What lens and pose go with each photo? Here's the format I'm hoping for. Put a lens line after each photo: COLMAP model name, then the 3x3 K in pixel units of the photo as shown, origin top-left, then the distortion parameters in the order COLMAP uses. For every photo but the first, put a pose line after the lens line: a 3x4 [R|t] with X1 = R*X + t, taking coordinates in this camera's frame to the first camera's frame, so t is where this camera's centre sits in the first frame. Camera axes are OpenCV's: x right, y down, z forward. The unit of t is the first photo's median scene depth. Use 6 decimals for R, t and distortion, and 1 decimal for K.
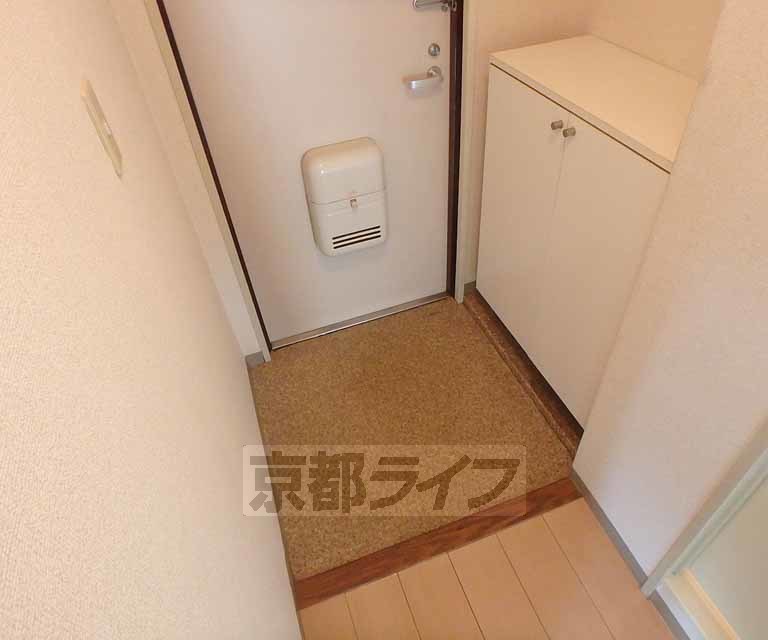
lens RADIAL K [[517.2, 0, 384.0], [0, 517.2, 320.0], [0, 0, 1]] dist [-0.003821, -0.027056]
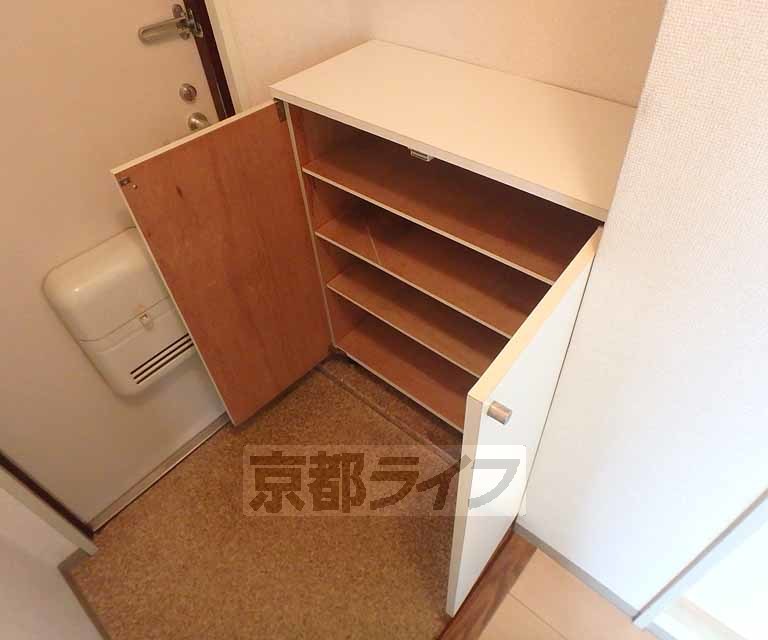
lens RADIAL K [[504.5, 0, 407.3], [0, 504.5, 320.5], [0, 0, 1]] dist [-0.002424, -0.026437]
pose [[0.857978, -0.333116, 0.391033, -0.021038], [0.331084, 0.940627, 0.074865, -0.159170], [-0.392755, 0.065232, 0.917327, 0.231265]]
